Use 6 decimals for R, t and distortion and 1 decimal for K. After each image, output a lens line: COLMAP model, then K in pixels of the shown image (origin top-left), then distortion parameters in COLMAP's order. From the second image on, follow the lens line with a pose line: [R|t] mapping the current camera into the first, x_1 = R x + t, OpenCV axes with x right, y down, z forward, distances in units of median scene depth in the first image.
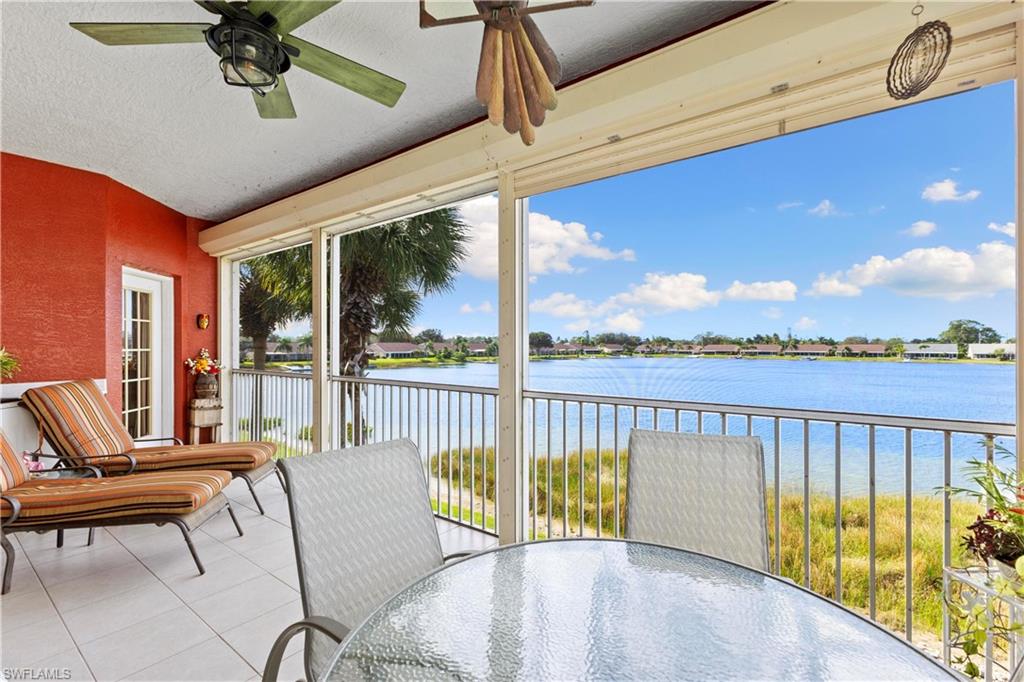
lens RADIAL K [[443.7, 0, 514.6], [0, 443.7, 348.2], [0, 0, 1]] dist [0.013963, -0.002363]
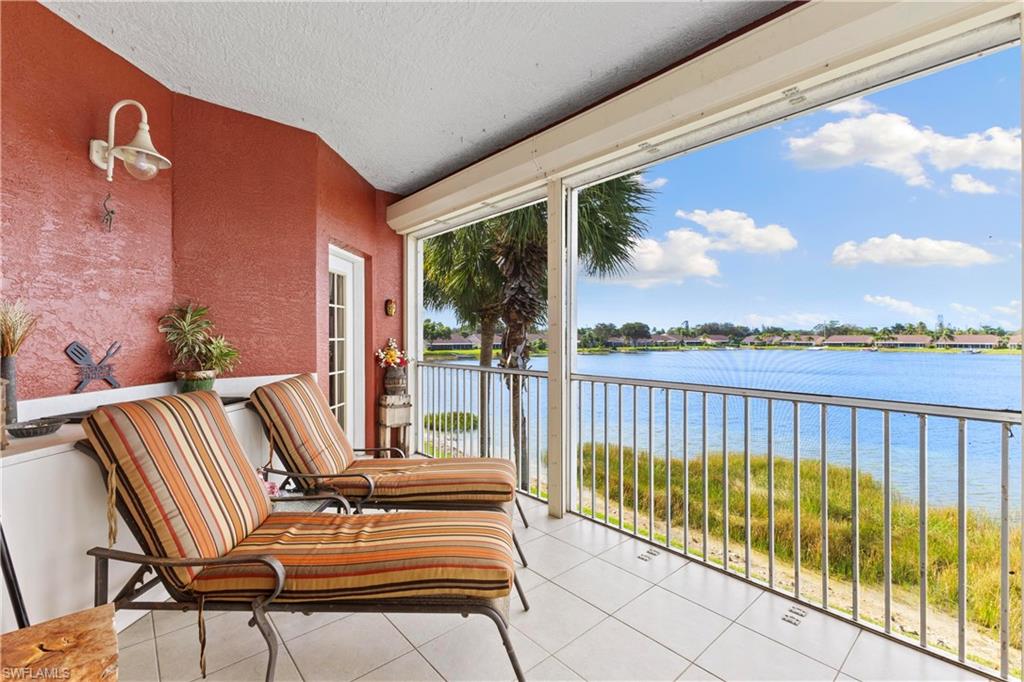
lens RADIAL K [[443.7, 0, 517.1], [0, 443.7, 338.9], [0, 0, 1]] dist [0.013963, -0.002363]
pose [[0.979611, -0.000638, -0.200903, -0.270089], [0.000365, 0.999999, -0.001392, 0.003622], [0.200903, 0.001290, 0.979610, 0.181964]]
